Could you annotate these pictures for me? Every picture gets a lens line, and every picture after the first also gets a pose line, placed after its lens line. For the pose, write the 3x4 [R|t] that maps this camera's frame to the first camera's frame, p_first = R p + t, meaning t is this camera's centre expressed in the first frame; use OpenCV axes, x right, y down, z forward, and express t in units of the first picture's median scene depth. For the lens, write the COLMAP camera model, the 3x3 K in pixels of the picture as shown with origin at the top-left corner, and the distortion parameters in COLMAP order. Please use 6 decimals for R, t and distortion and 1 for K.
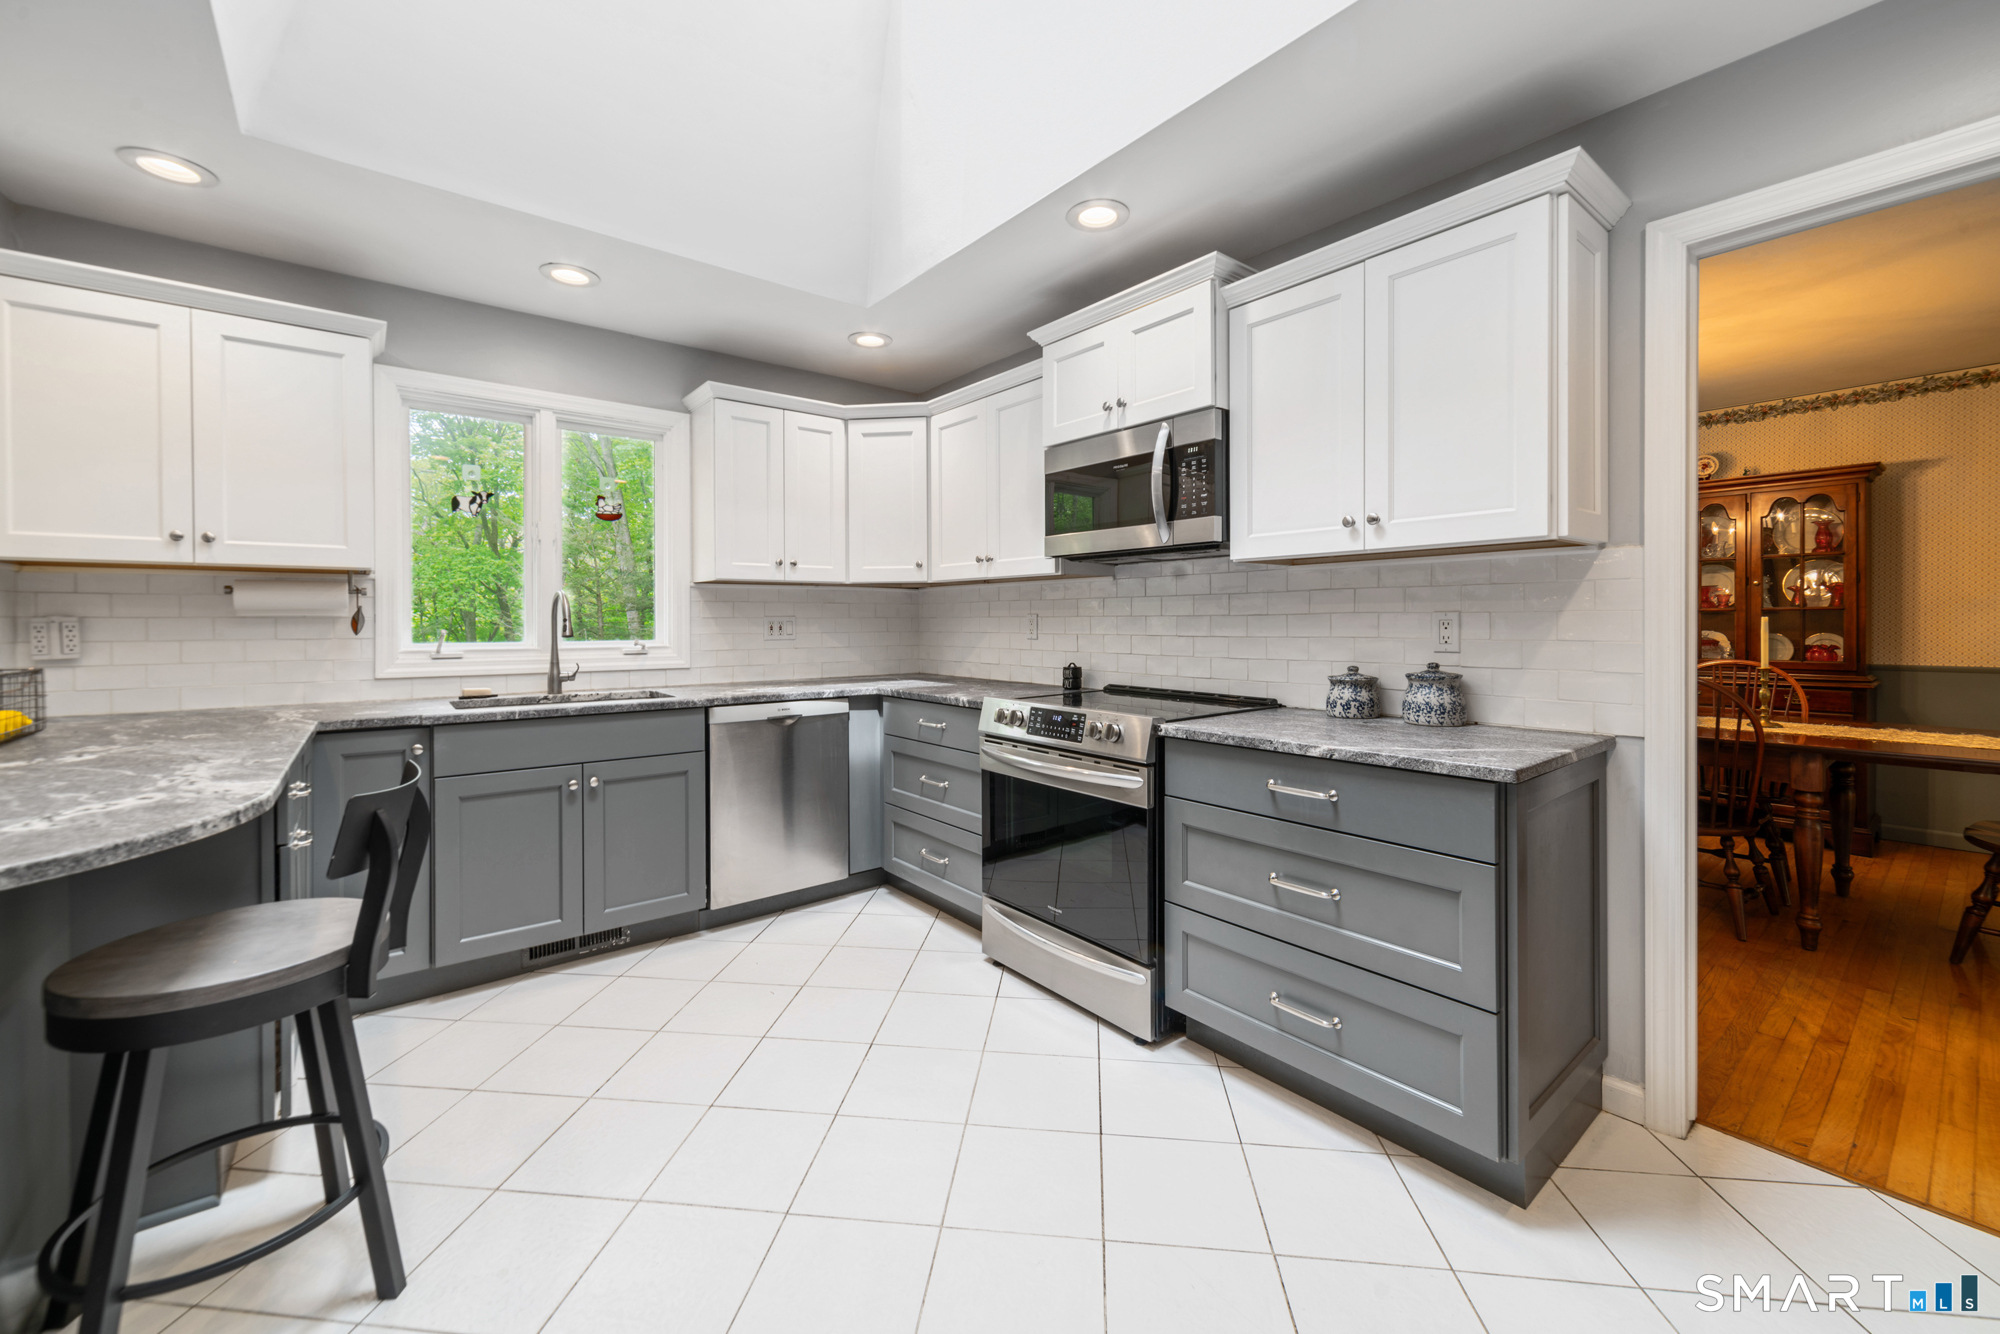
lens RADIAL K [[795.4, 0, 1015.3], [0, 795.4, 627.4], [0, 0, 1]] dist [-0.002299, 0.002063]
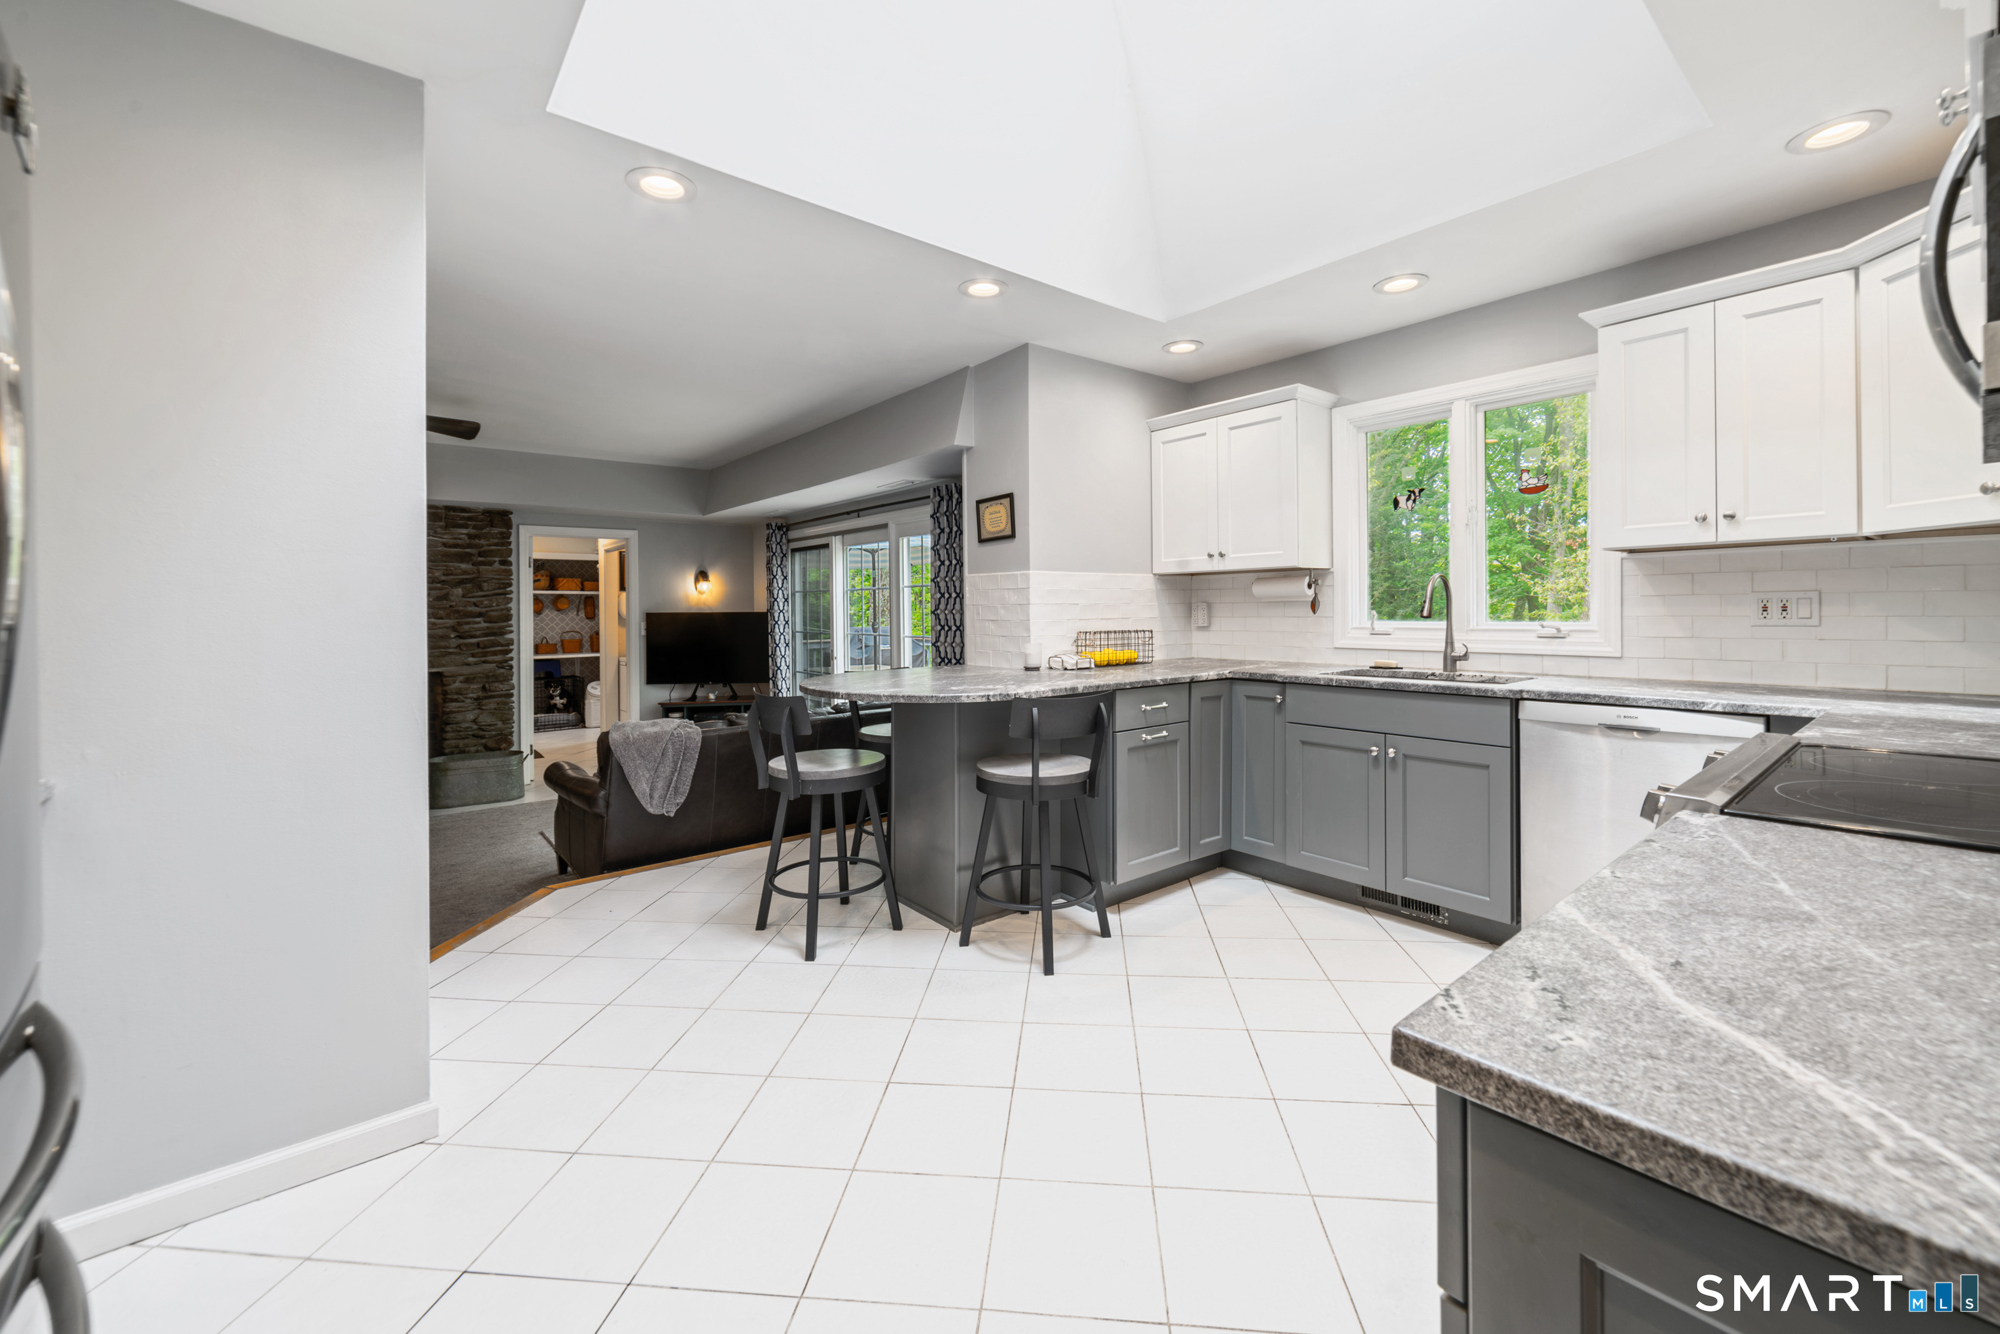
lens RADIAL K [[821.3, 0, 1003.0], [0, 821.3, 605.5], [0, 0, 1]] dist [0.002827, -0.000079]
pose [[-0.015885, -0.001386, -0.999873, 0.564341], [0.005216, 0.999985, -0.001469, -0.005766], [0.999860, -0.005238, -0.015878, 0.468372]]
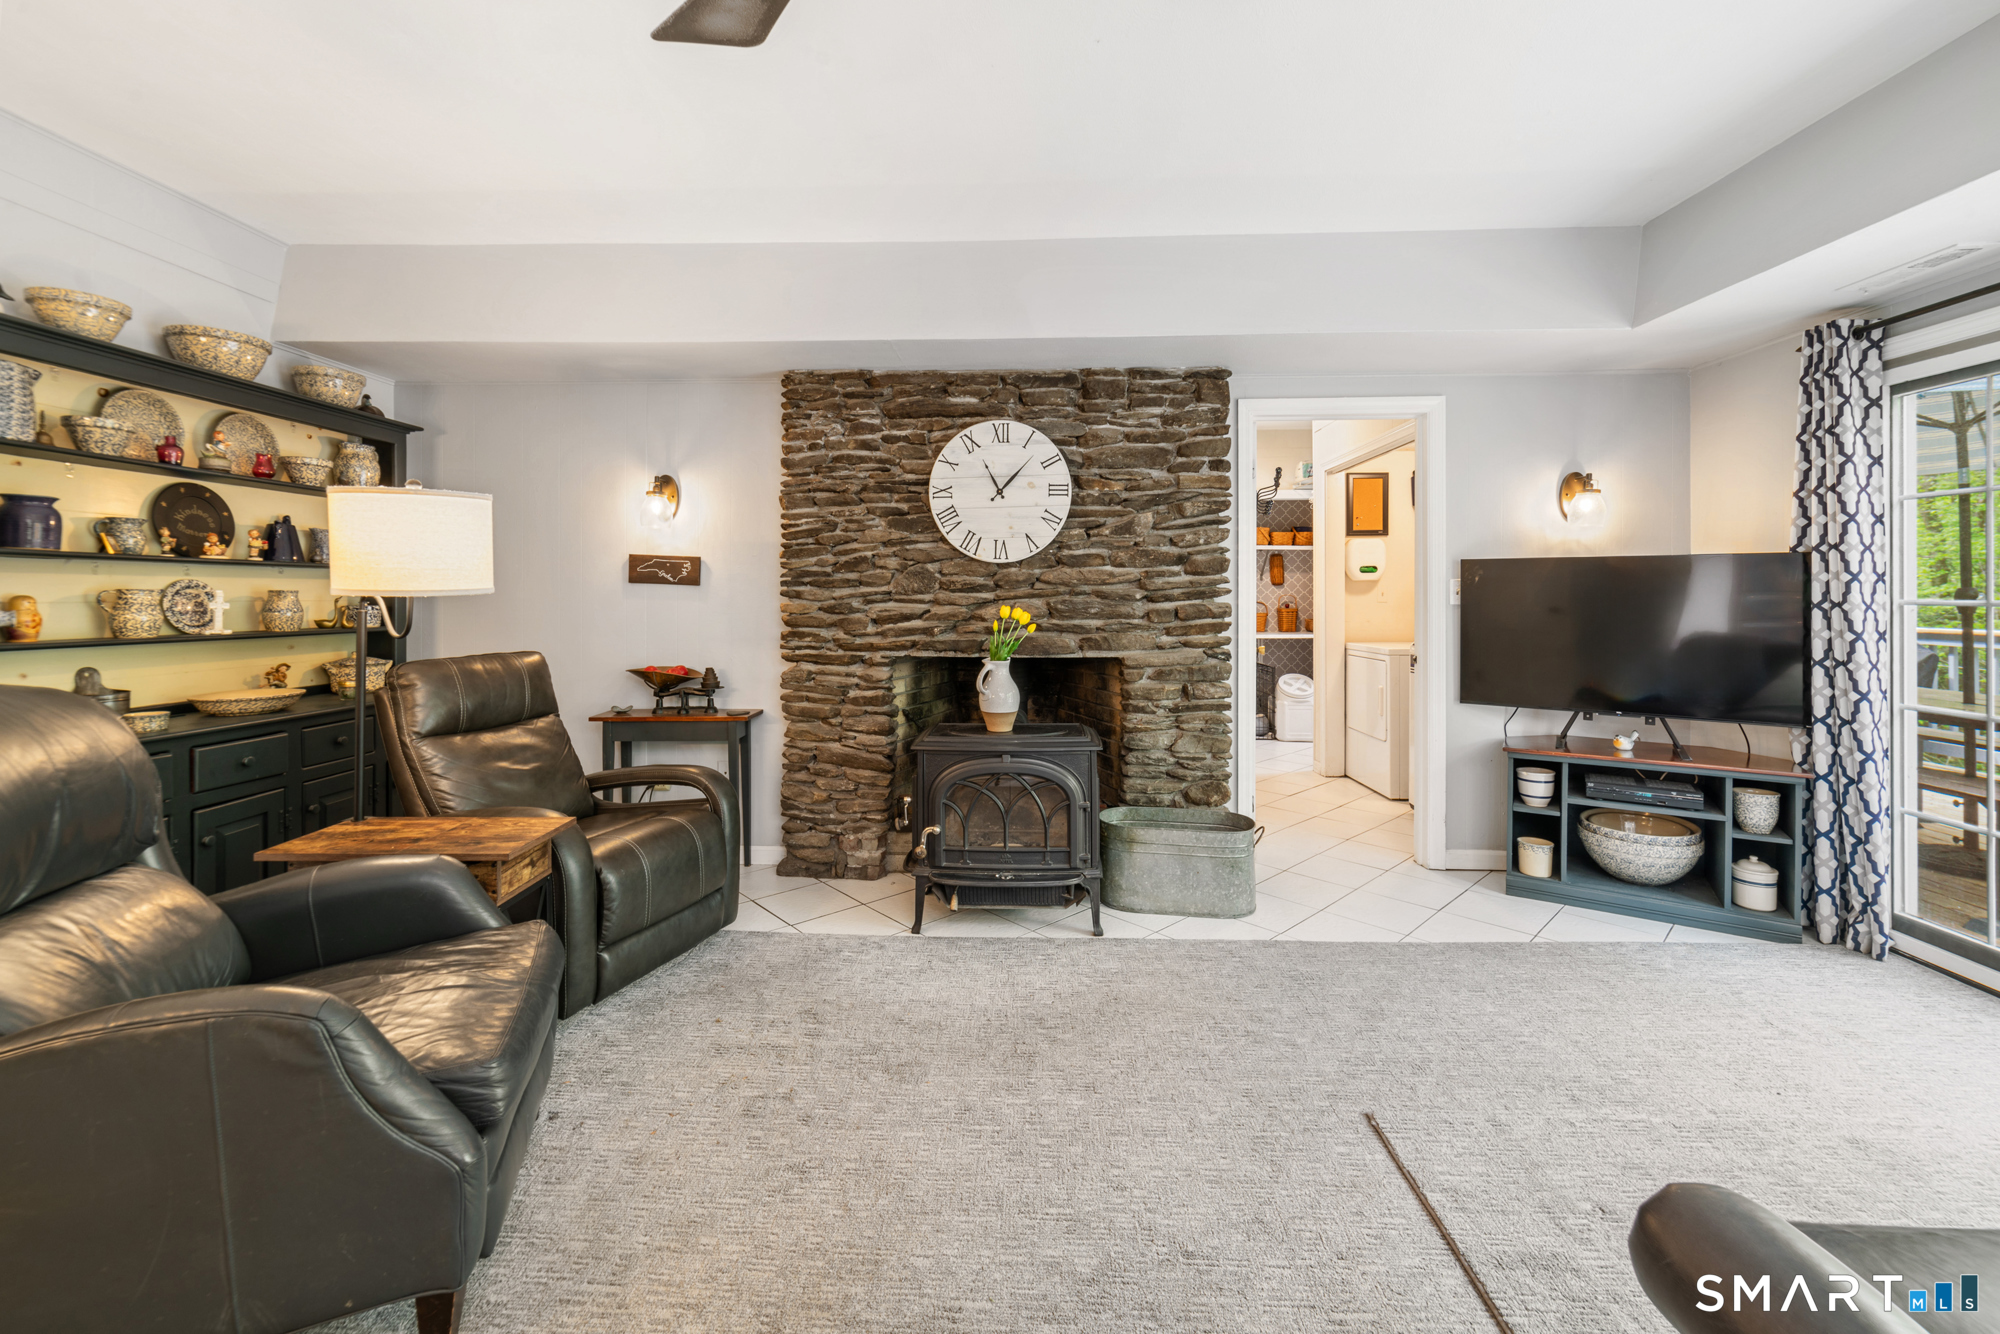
lens RADIAL K [[795.4, 0, 998.8], [0, 795.4, 596.9], [0, 0, 1]] dist [-0.002299, 0.002063]
pose [[-0.659431, 0.002407, -0.751762, -0.553737], [-0.002870, 0.999980, 0.005719, 0.059139], [0.751760, 0.005929, -0.659410, -0.394094]]
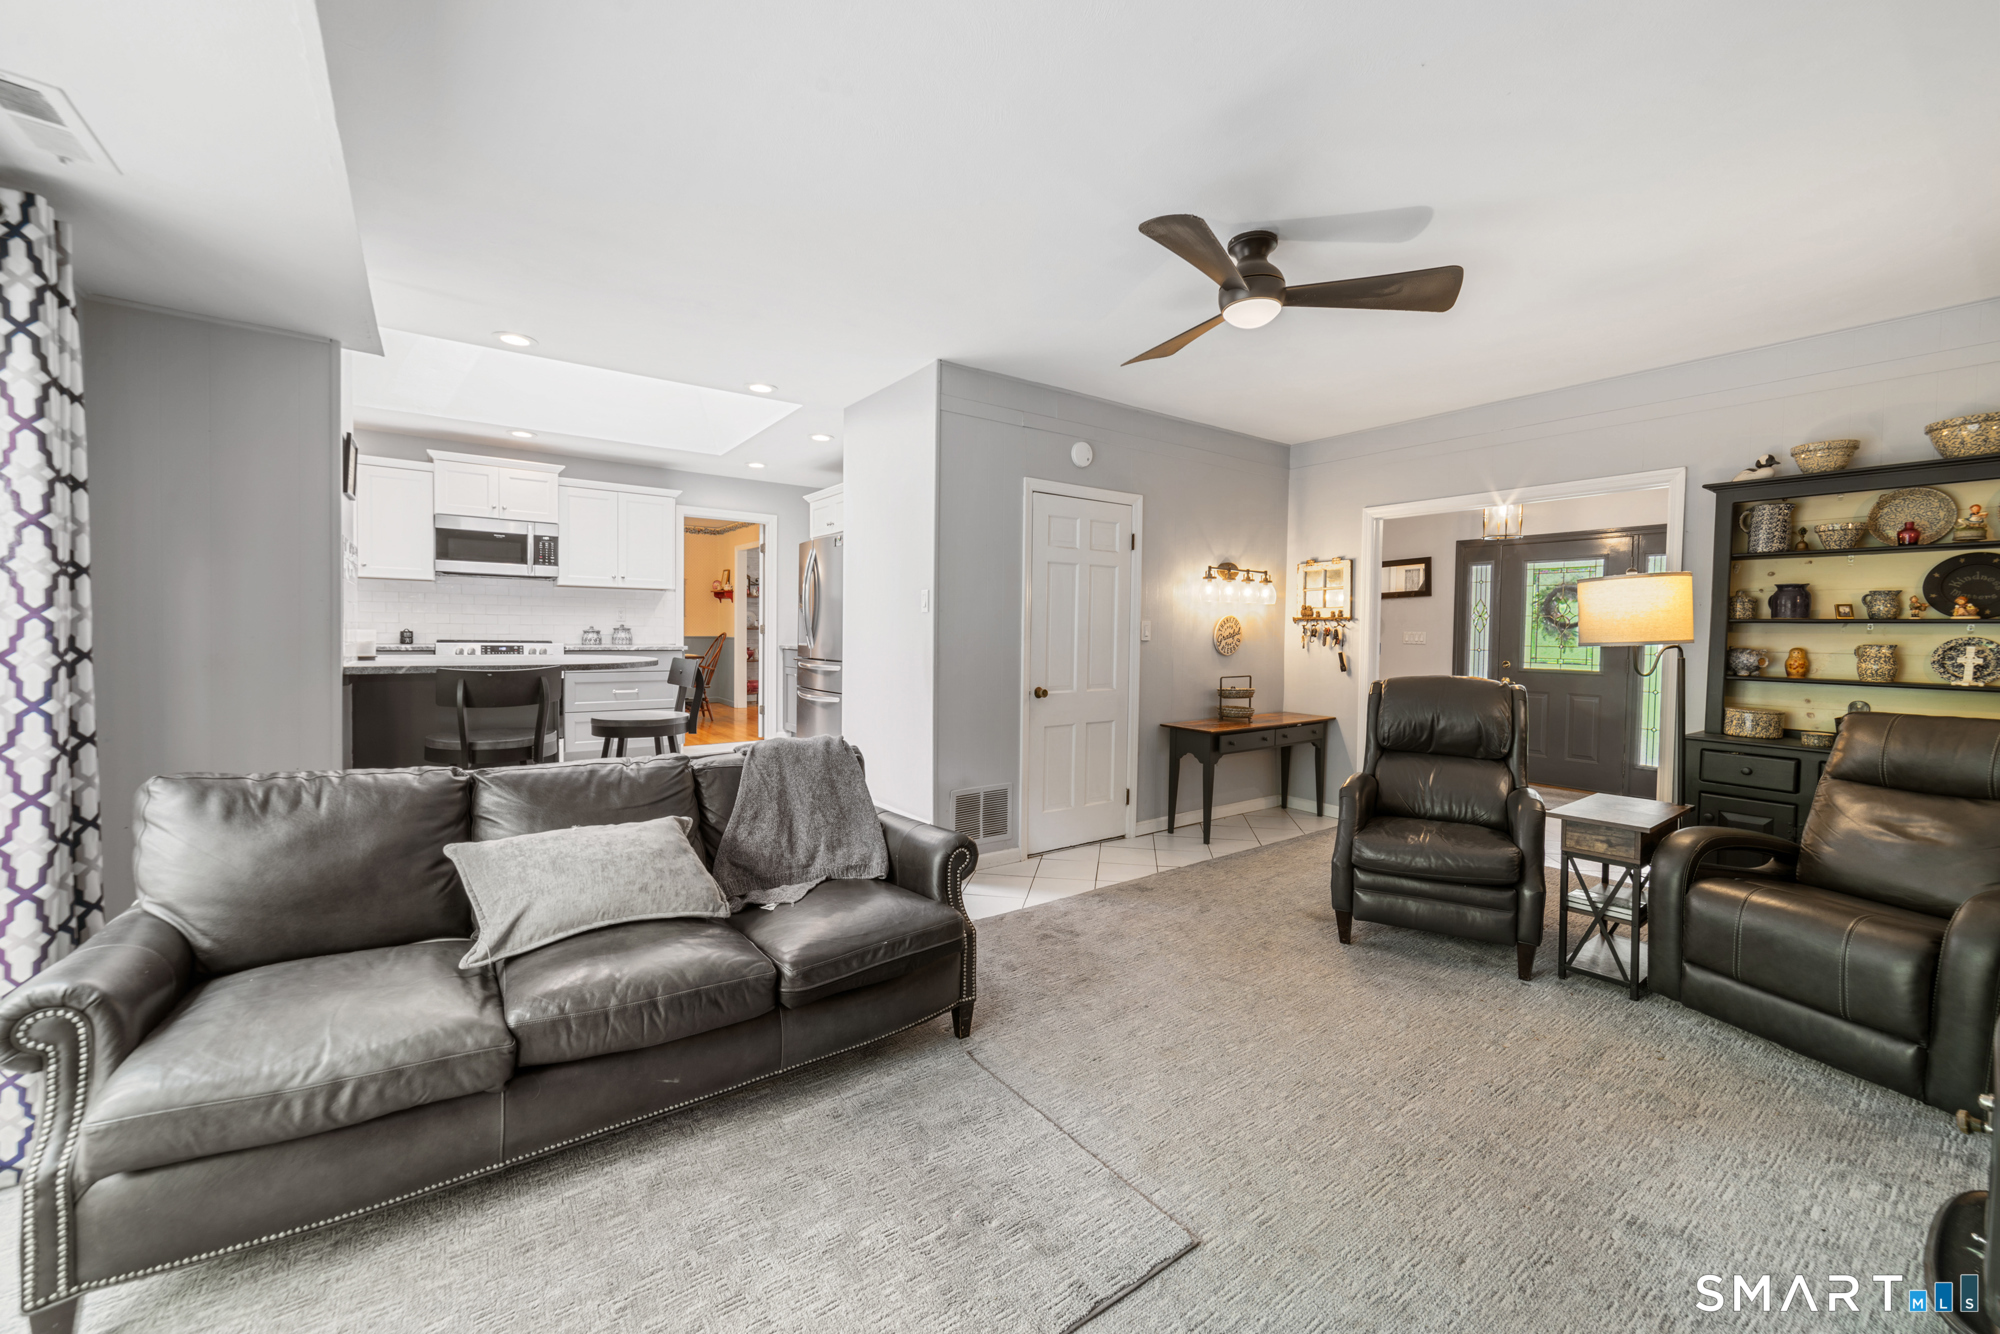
lens RADIAL K [[795.4, 0, 1016.2], [0, 795.4, 656.2], [0, 0, 1]] dist [-0.002299, 0.002063]
pose [[0.044629, -0.031410, 0.998510, -1.928164], [-0.007862, 0.999464, 0.031792, 0.046273], [-0.998973, -0.009269, 0.044358, -0.504946]]
